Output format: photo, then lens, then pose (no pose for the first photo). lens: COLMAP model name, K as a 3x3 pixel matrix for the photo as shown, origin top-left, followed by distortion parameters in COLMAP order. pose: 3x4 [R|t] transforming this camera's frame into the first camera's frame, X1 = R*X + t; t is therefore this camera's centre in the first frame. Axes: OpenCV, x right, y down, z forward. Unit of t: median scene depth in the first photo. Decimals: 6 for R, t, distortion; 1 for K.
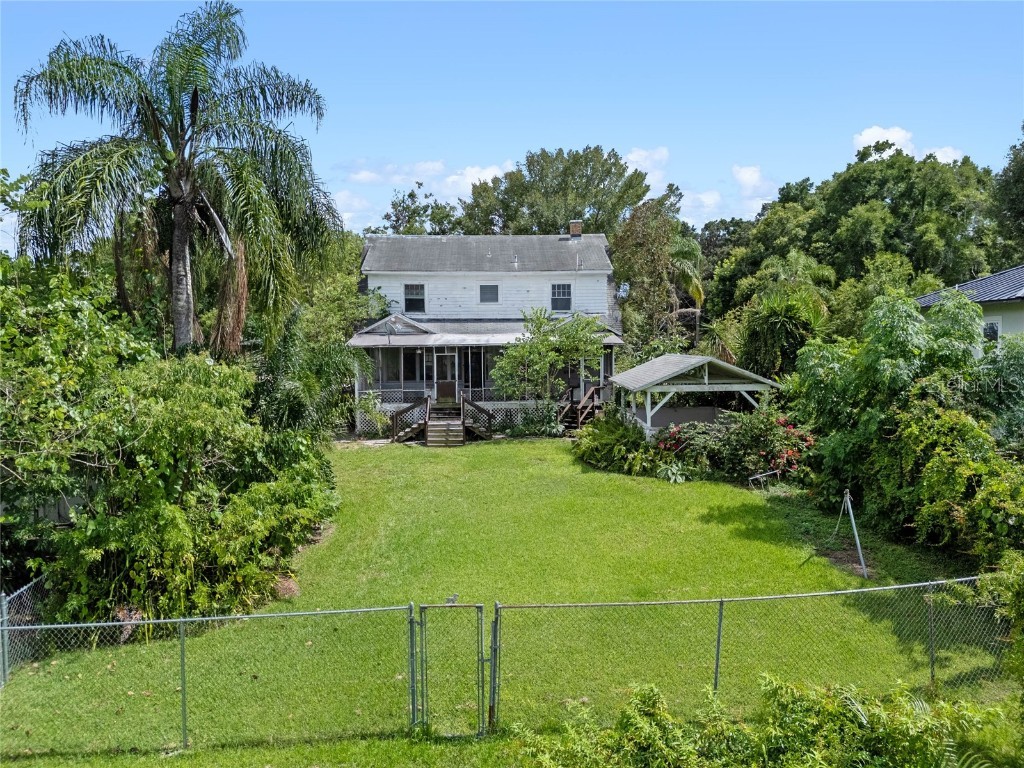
lens RADIAL K [[756.8, 0, 508.1], [0, 756.8, 389.0], [0, 0, 1]] dist [0.086267, -0.099978]
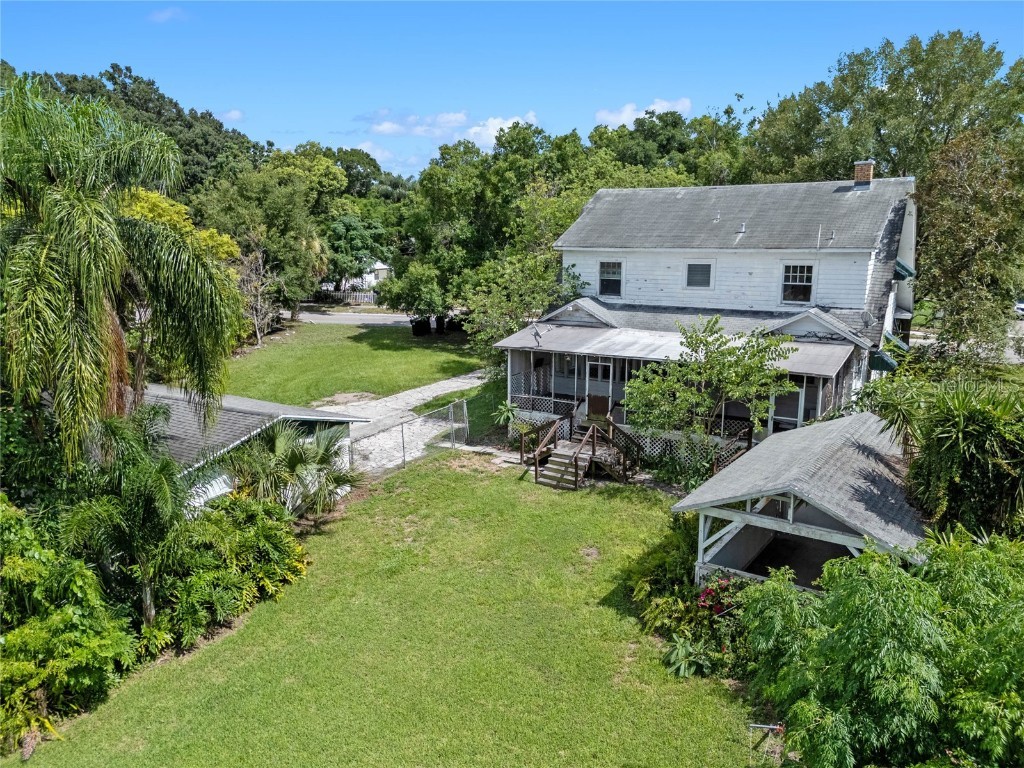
lens RADIAL K [[756.8, 0, 508.1], [0, 756.8, 389.0], [0, 0, 1]] dist [0.086267, -0.099978]
pose [[0.823716, 0.122017, -0.553719, 0.274778], [-0.033706, 0.985381, 0.166996, -0.142007], [0.566000, -0.118893, 0.815787, 0.248400]]
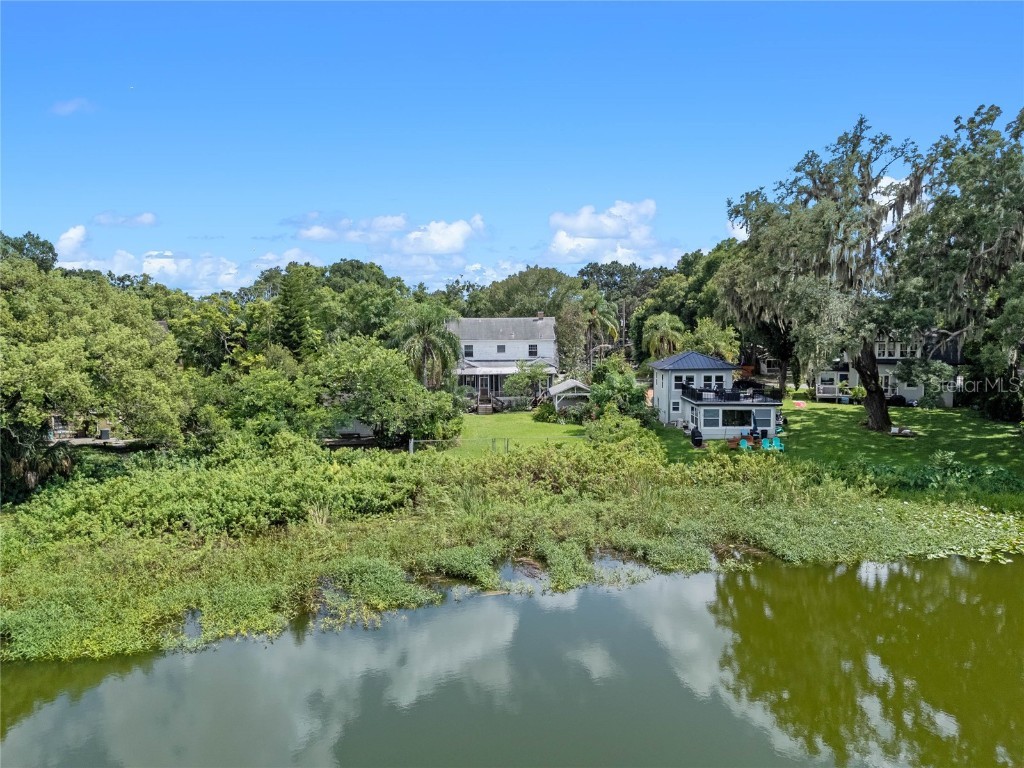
lens RADIAL K [[756.8, 0, 508.1], [0, 756.8, 389.0], [0, 0, 1]] dist [0.086267, -0.099978]
pose [[1.000000, -0.000369, -0.000388, -0.003513], [0.000378, 0.999688, 0.024987, -0.065457], [0.000378, -0.024987, 0.999688, -1.347731]]
